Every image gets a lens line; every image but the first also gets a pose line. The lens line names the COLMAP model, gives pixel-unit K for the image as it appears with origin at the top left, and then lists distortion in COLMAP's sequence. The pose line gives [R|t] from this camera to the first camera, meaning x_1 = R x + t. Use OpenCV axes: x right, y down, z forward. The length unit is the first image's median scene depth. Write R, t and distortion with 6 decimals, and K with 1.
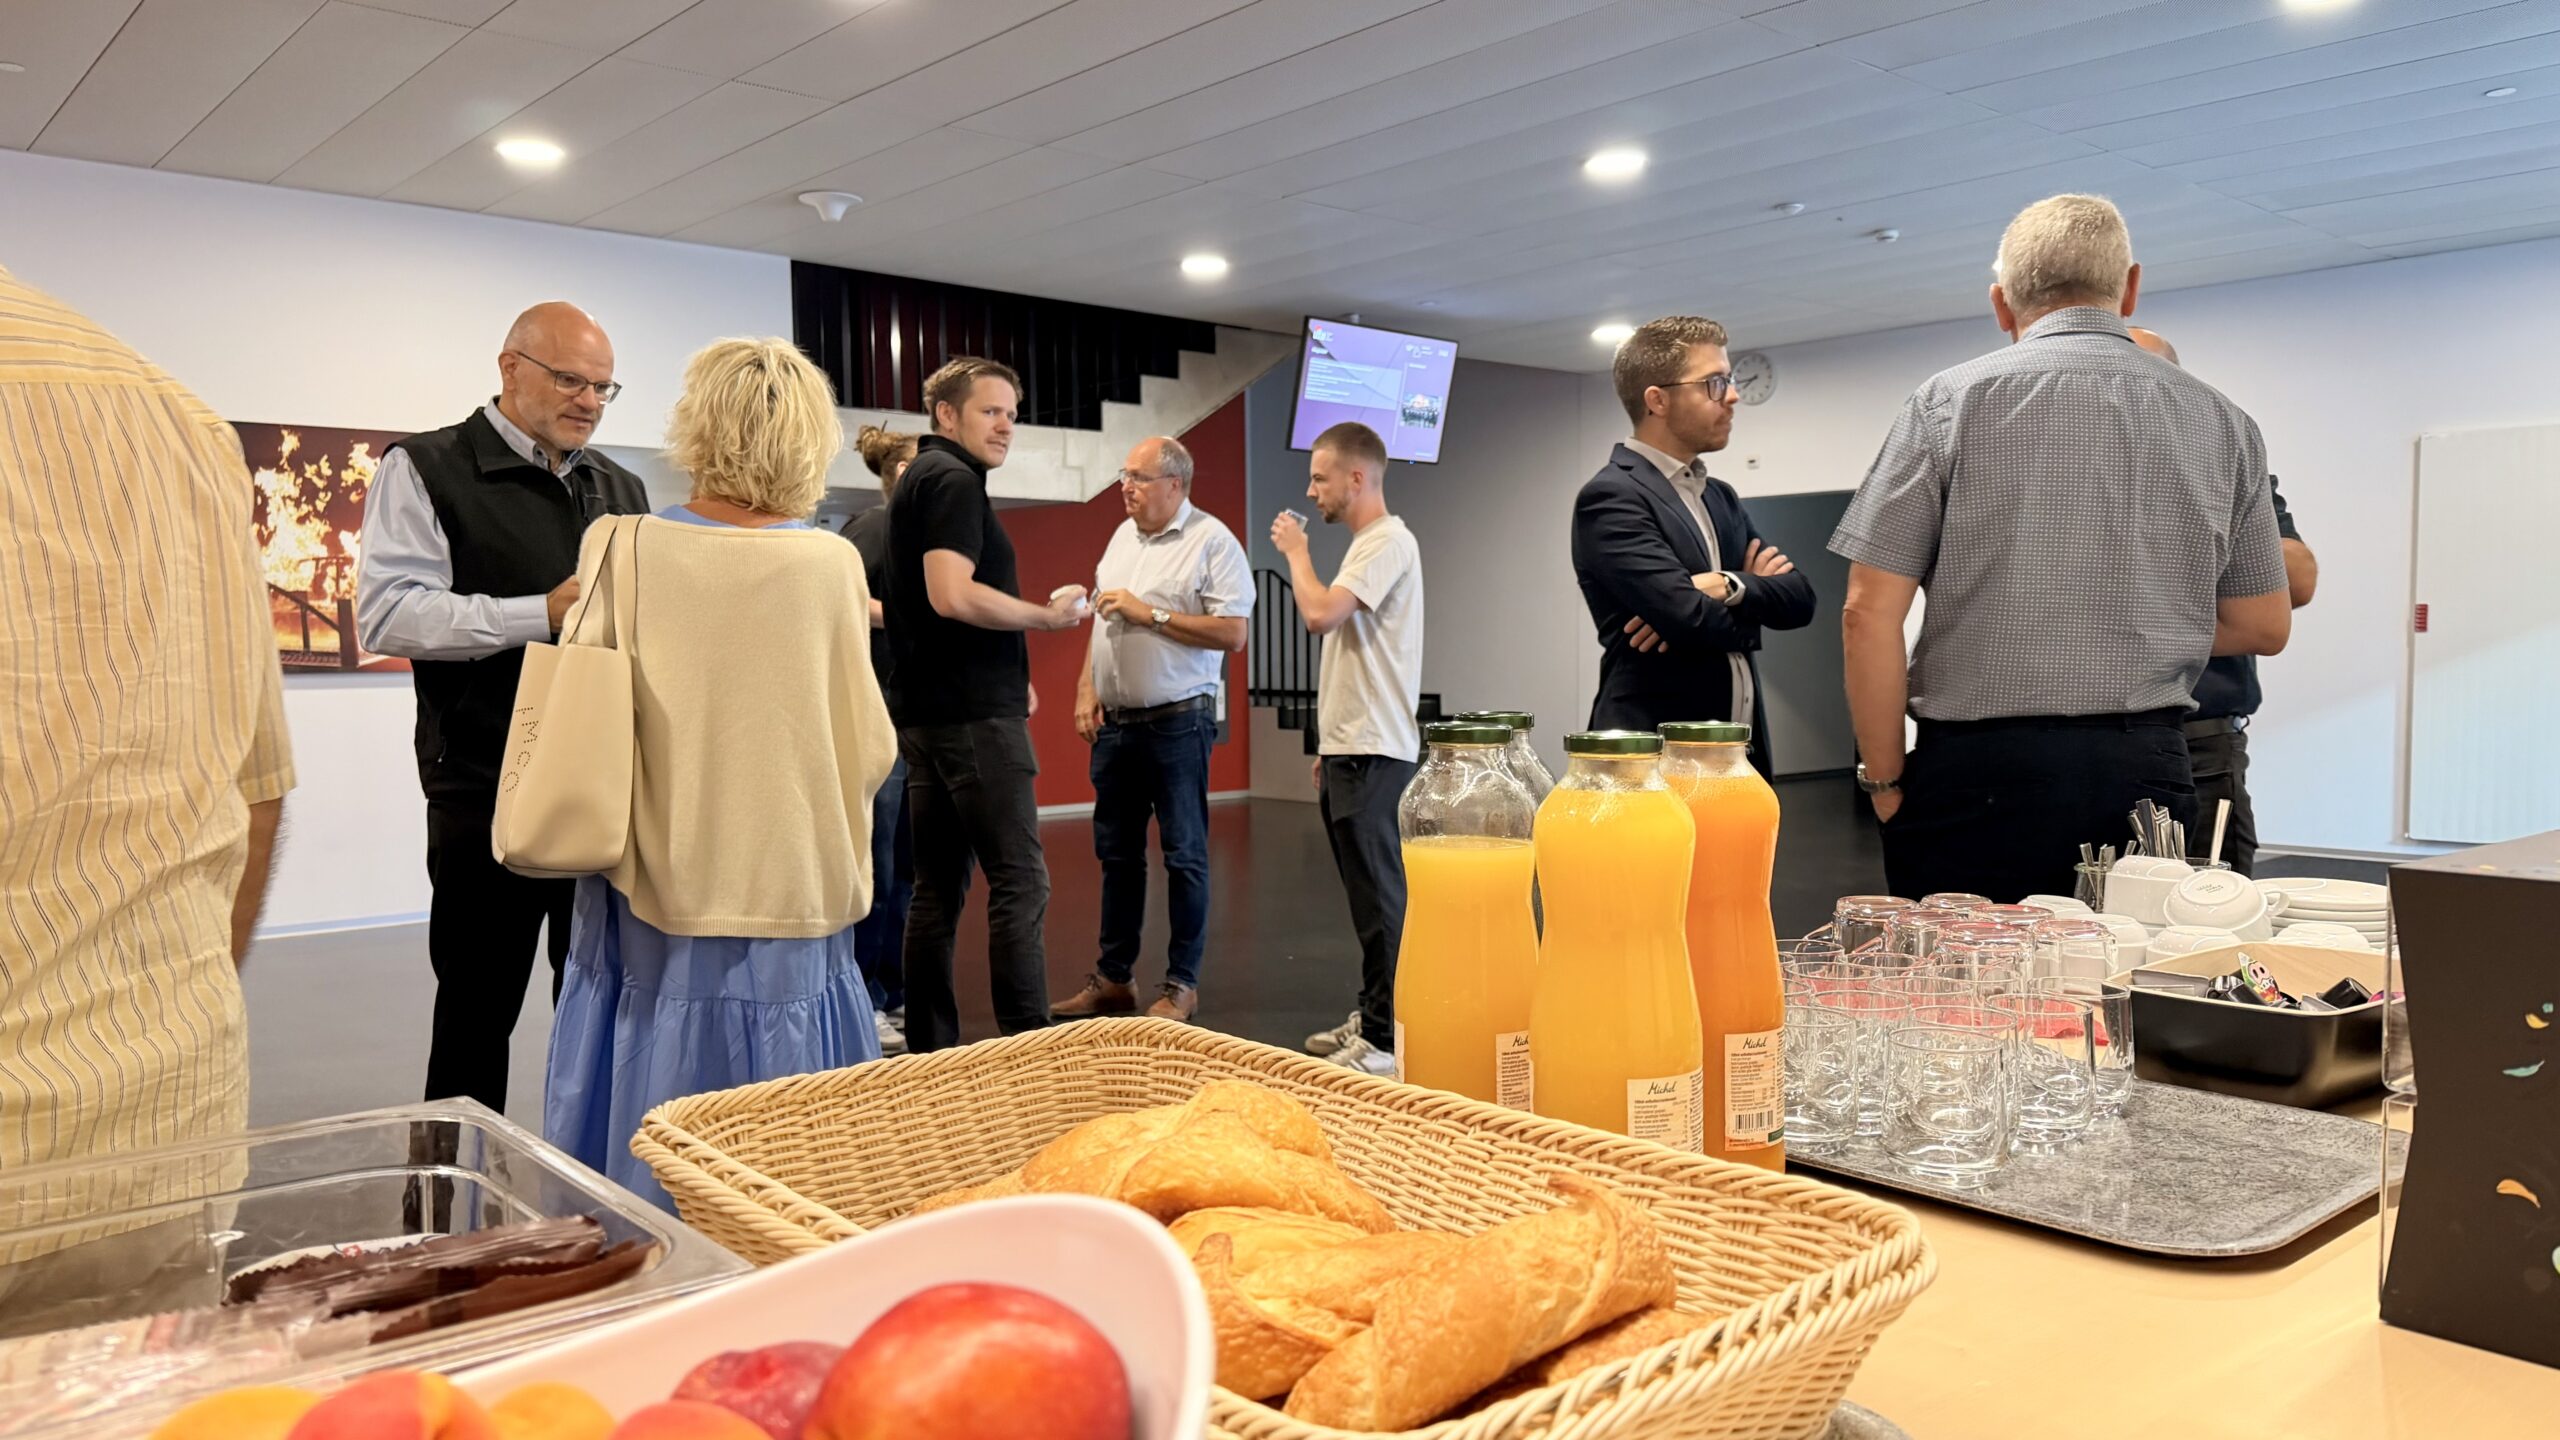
lens RADIAL K [[1815.7, 0, 1293.7], [0, 1815.7, 711.5], [0, 0, 1]] dist [-0.007765, -0.006481]
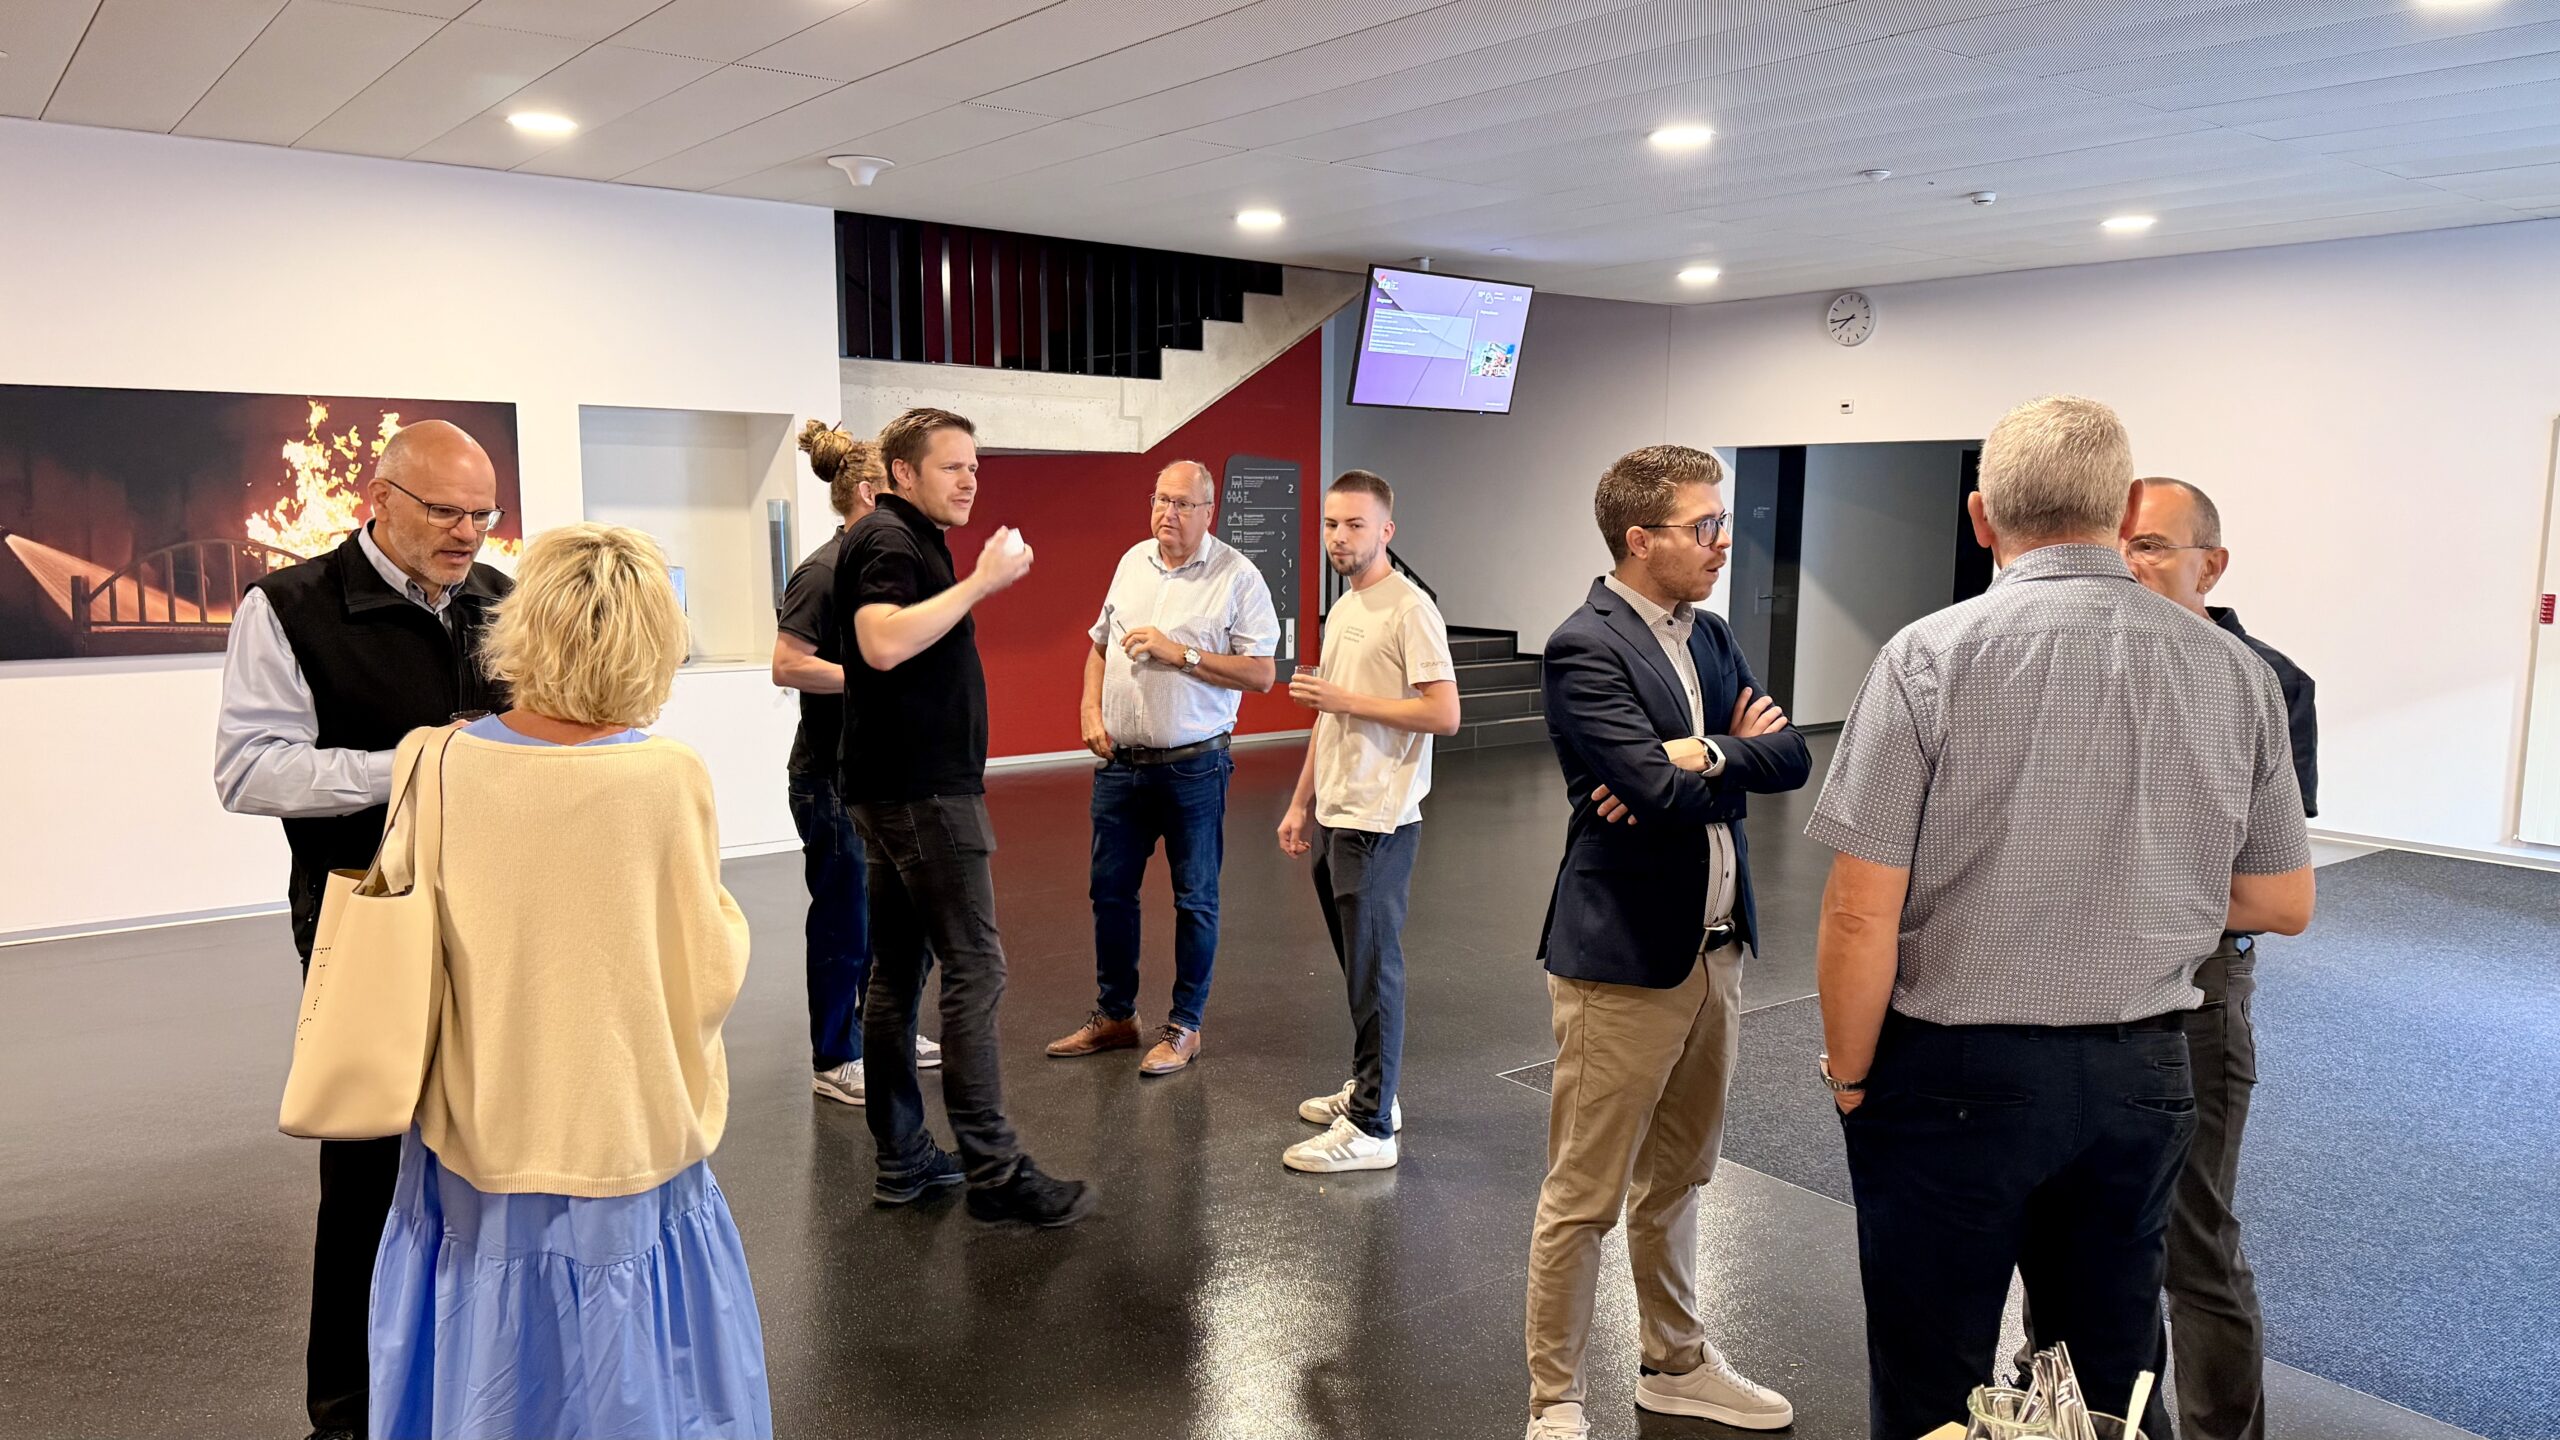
lens RADIAL K [[1775.6, 0, 1288.6], [0, 1775.6, 737.8], [0, 0, 1]] dist [-0.005008, -0.004250]
pose [[0.997613, 0.031445, -0.061470, 0.044870], [-0.025873, 0.995657, 0.089427, -0.079377], [0.064015, -0.087623, 0.994095, 0.058480]]
